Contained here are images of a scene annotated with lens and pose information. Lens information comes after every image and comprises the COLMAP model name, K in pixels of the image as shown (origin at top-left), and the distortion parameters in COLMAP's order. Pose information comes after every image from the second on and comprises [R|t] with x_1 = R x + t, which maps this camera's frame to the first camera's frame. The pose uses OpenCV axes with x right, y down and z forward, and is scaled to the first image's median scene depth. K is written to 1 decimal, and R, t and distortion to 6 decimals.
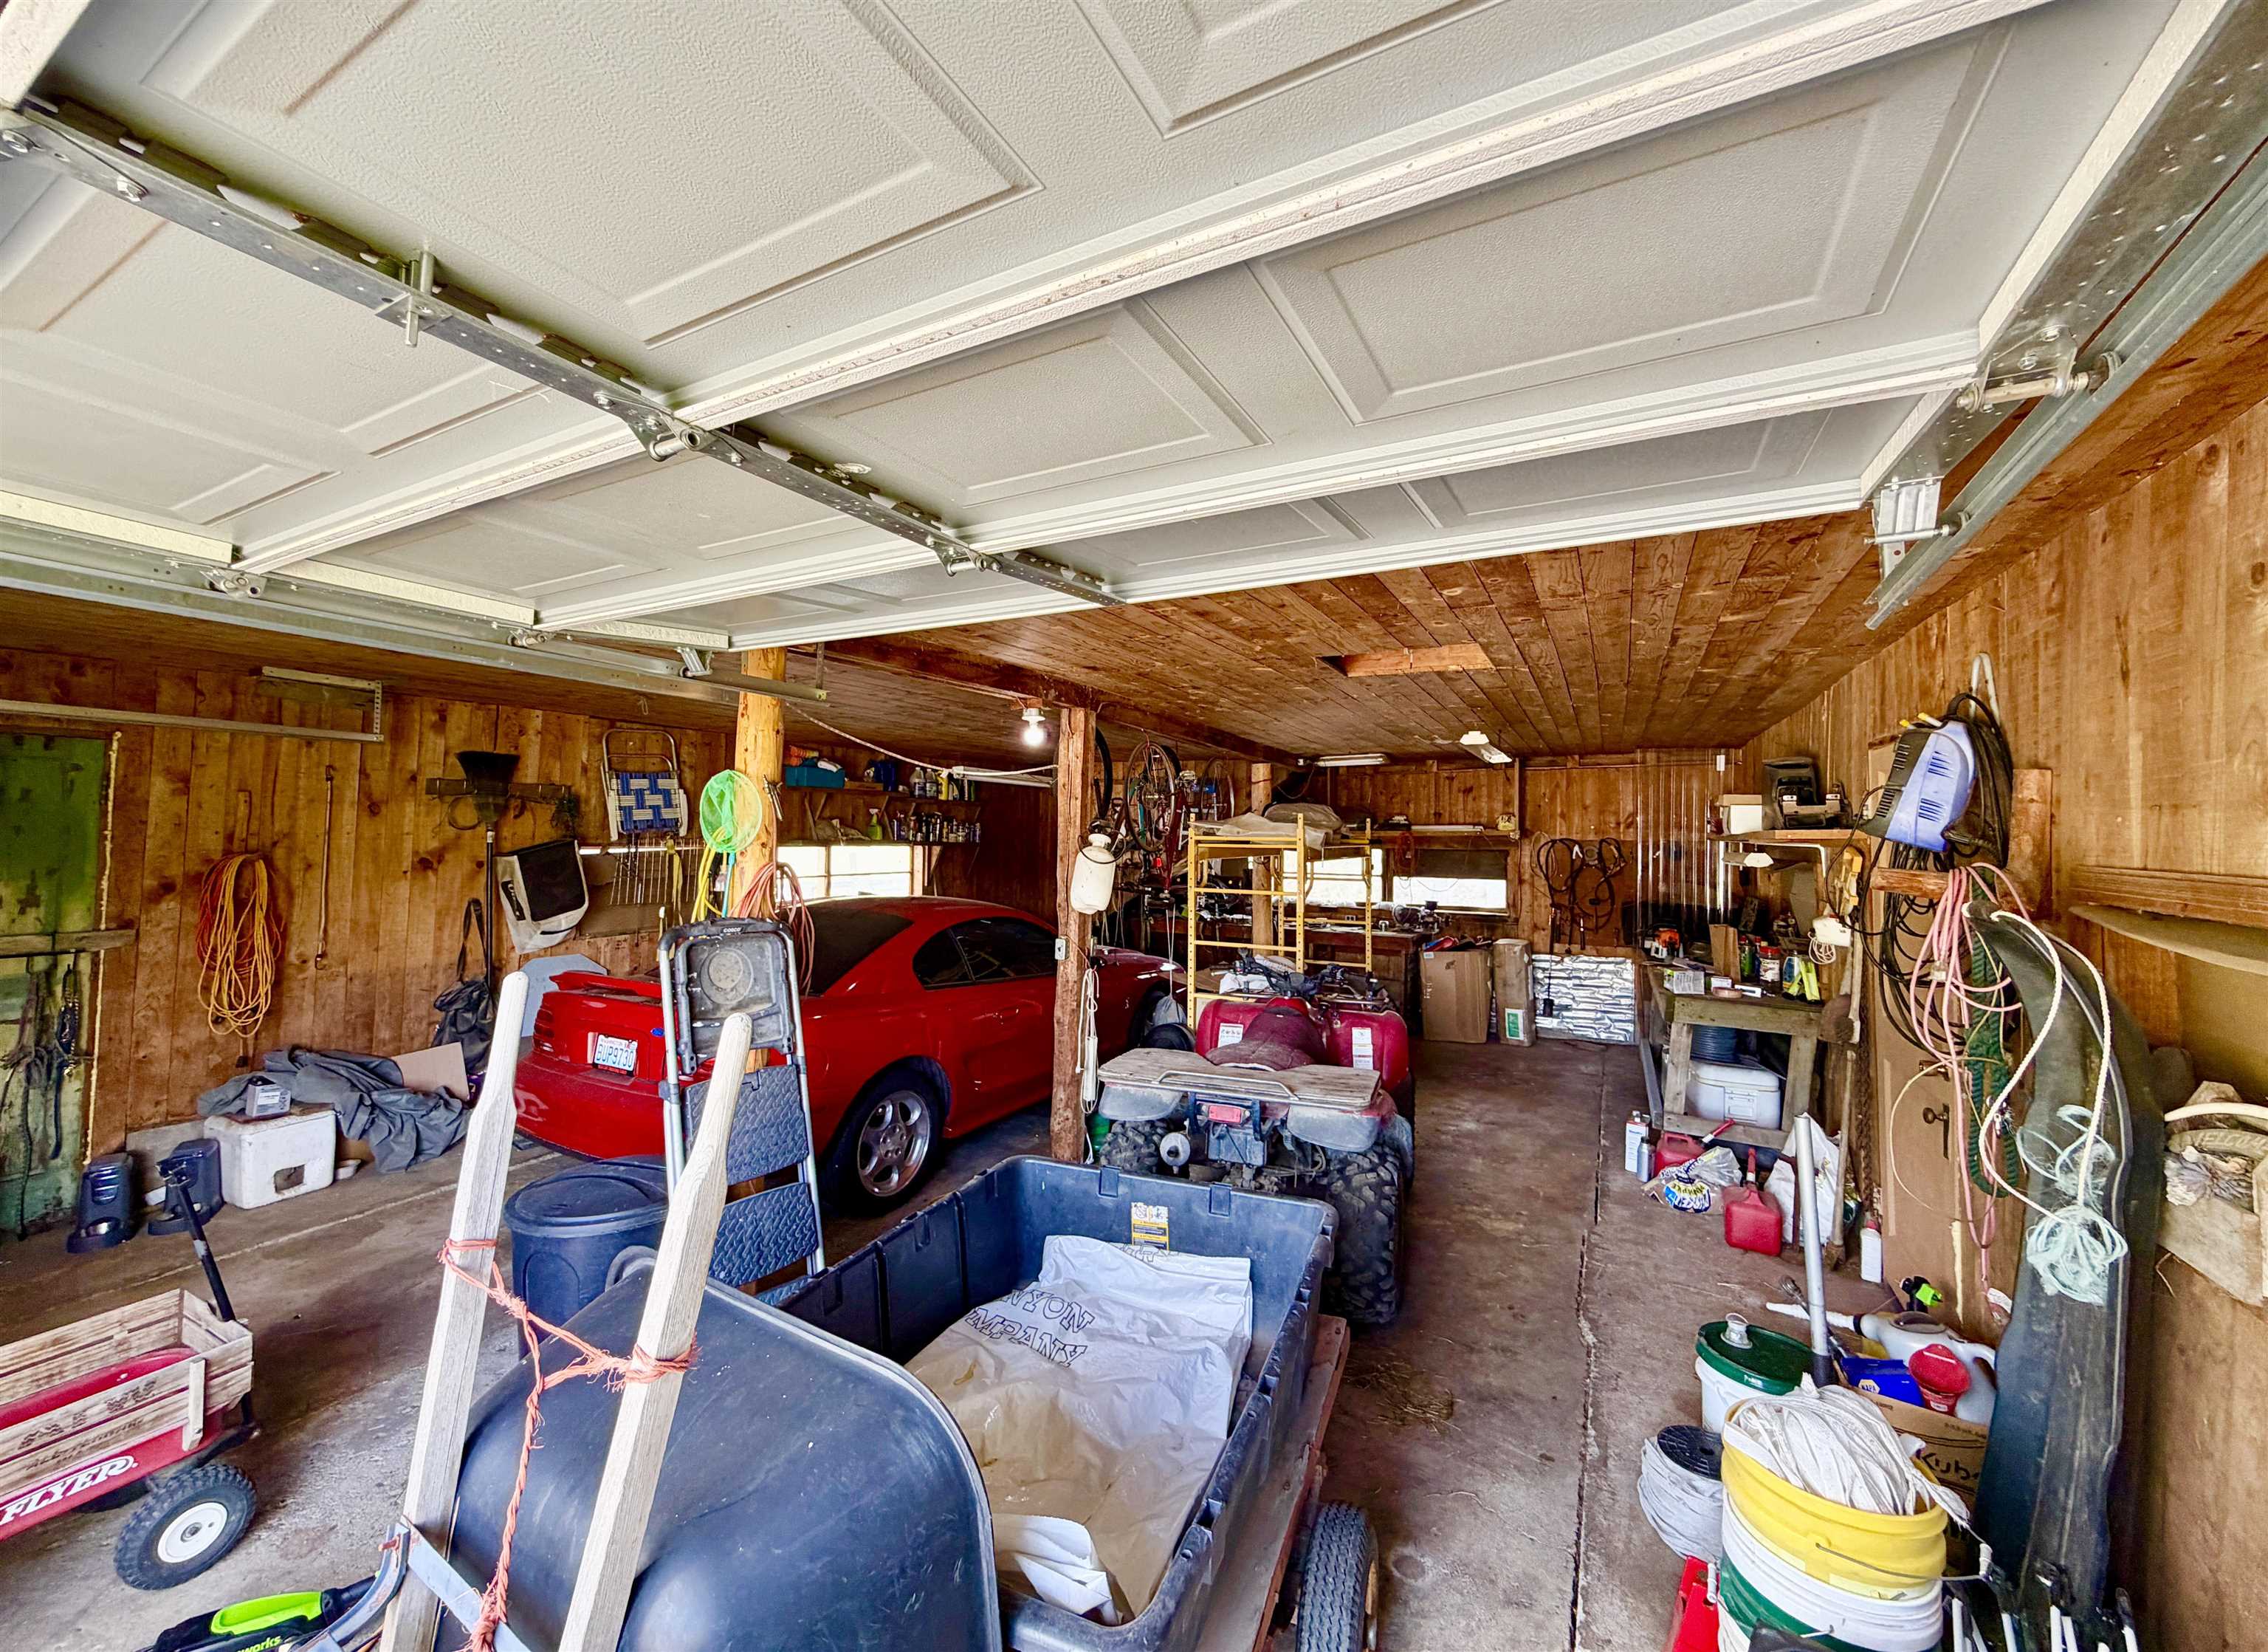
lens RADIAL K [[900.2, 0, 1138.0], [0, 900.2, 814.4], [0, 0, 1]] dist [-0.001938, -0.000043]
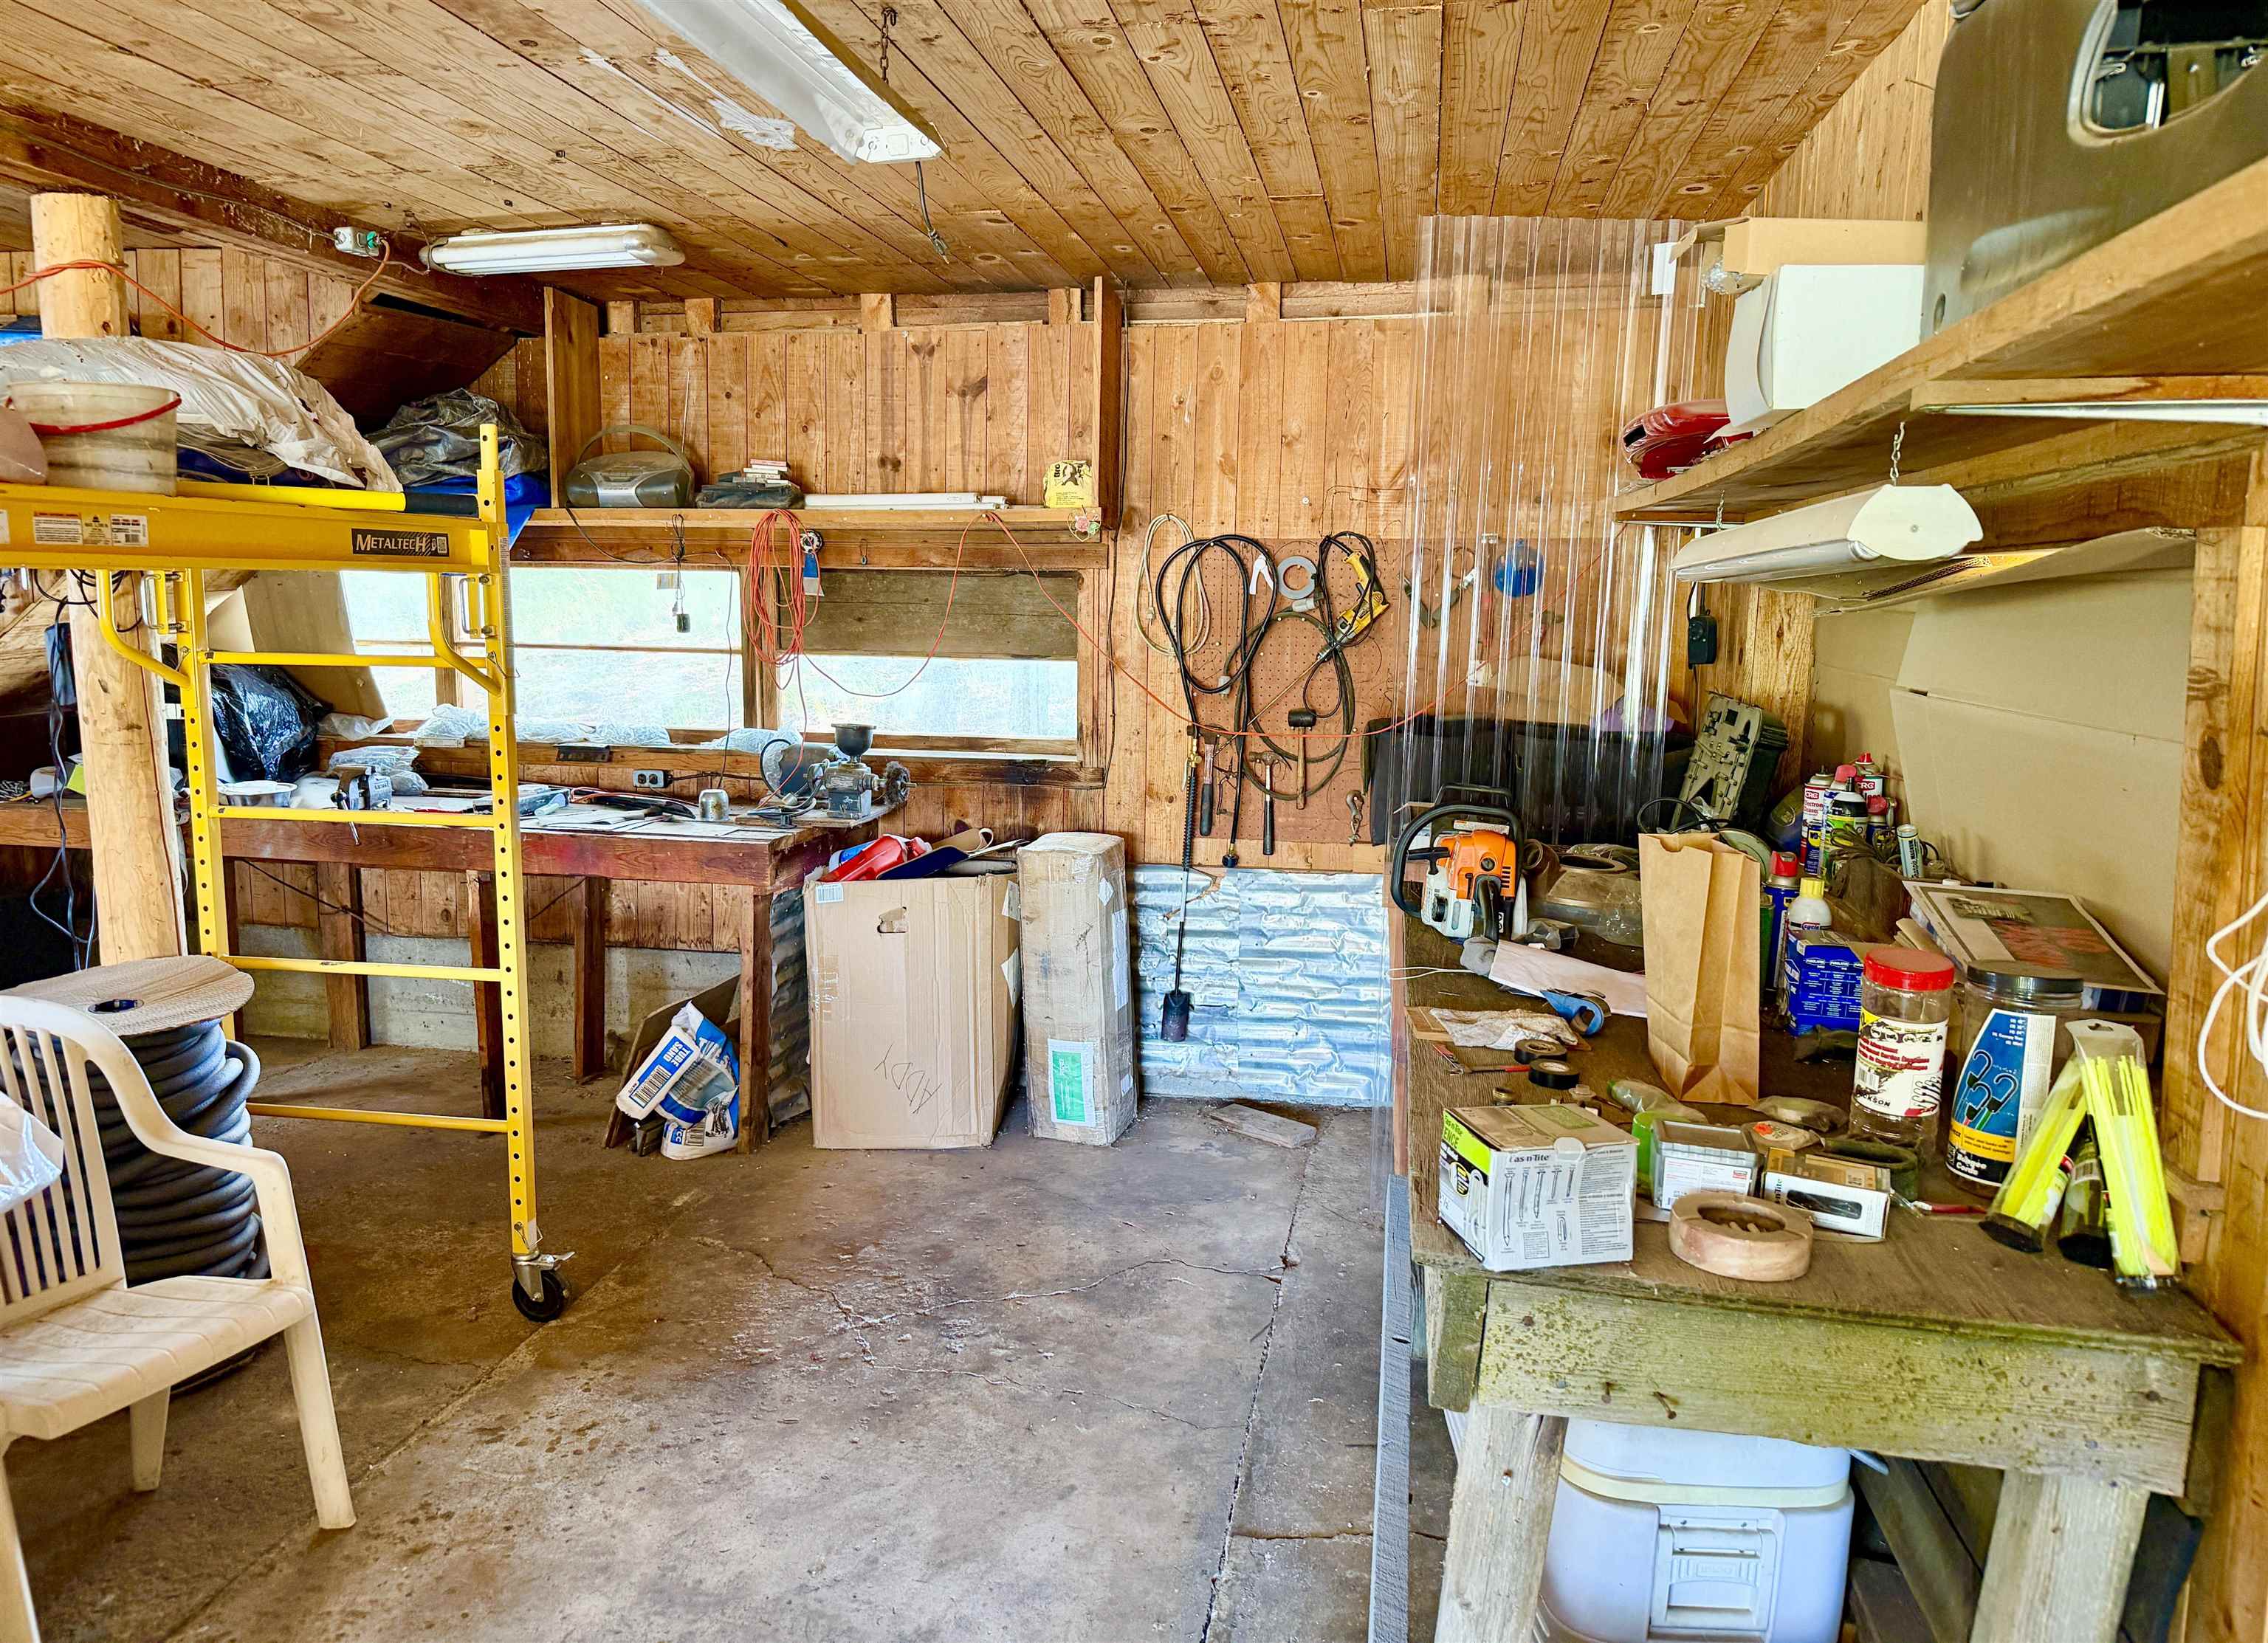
lens RADIAL K [[1575.7, 0, 1122.3], [0, 1575.7, 834.9], [0, 0, 1]] dist [0.057399, -0.001976]
pose [[0.955124, -0.045921, 0.292626, 0.256521], [-0.006948, 0.984165, 0.177121, 0.033437], [-0.296126, -0.171205, 0.939680, 0.432386]]
